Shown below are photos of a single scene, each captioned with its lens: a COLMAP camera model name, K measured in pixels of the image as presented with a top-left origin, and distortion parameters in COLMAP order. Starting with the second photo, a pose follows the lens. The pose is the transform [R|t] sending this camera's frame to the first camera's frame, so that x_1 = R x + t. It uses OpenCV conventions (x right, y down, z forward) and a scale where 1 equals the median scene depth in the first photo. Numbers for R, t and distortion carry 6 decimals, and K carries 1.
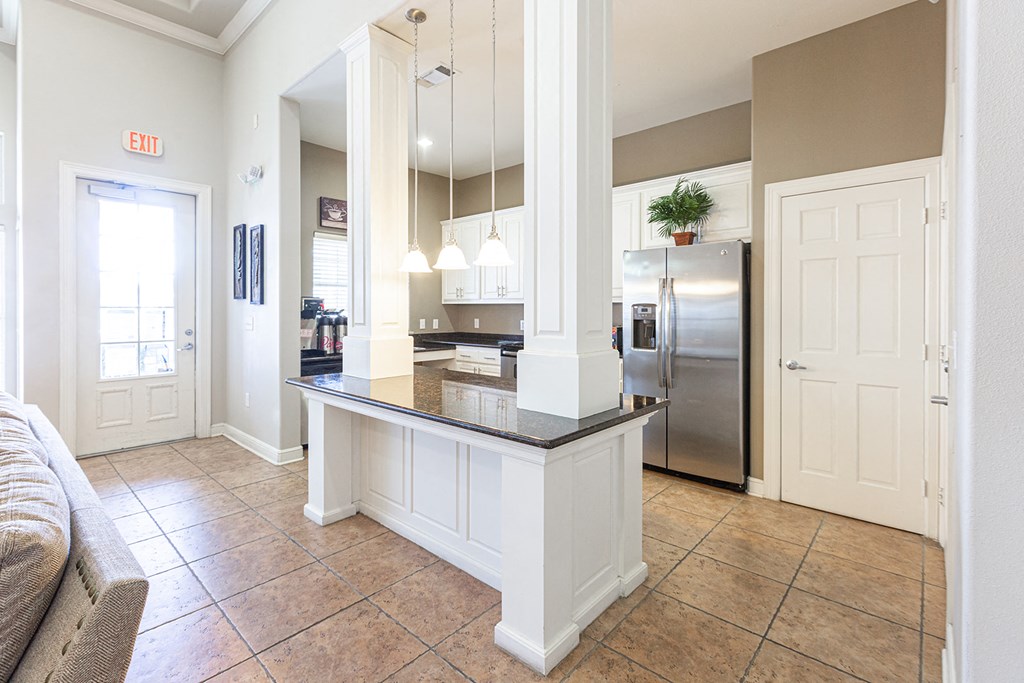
lens RADIAL K [[462.3, 0, 511.6], [0, 462.3, 311.3], [0, 0, 1]] dist [-0.000447, -0.000013]
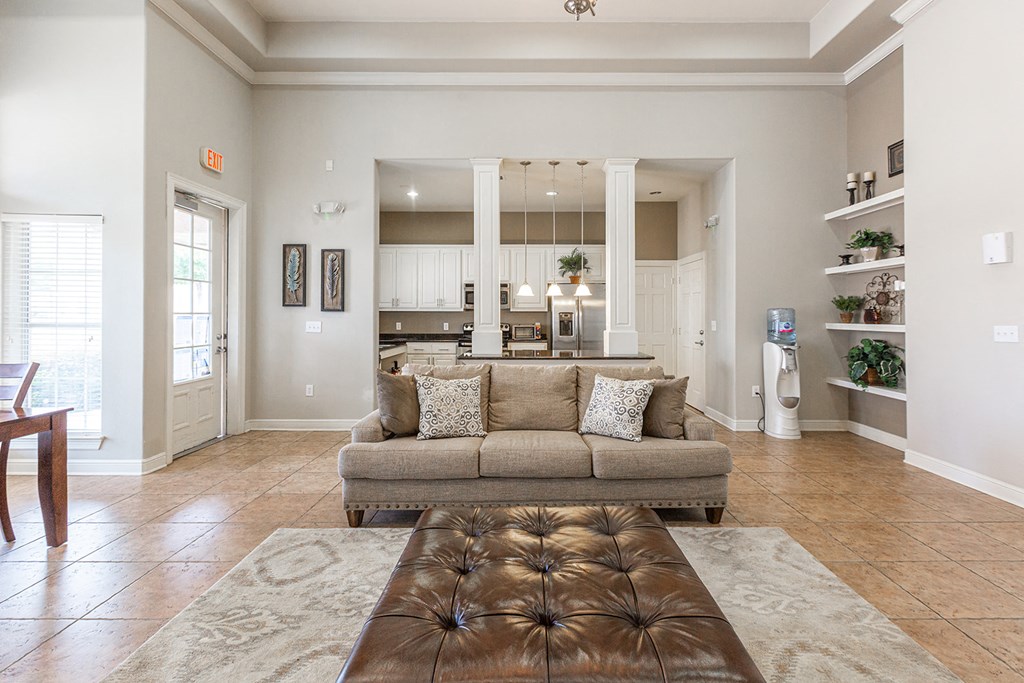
lens RADIAL K [[465.4, 0, 529.0], [0, 465.4, 317.1], [0, 0, 1]] dist [-0.000235, -0.000218]
pose [[0.740828, -0.003229, 0.671687, -0.951299], [0.003074, 0.999994, 0.001416, 0.000496], [-0.671687, 0.001016, 0.740834, -0.281929]]
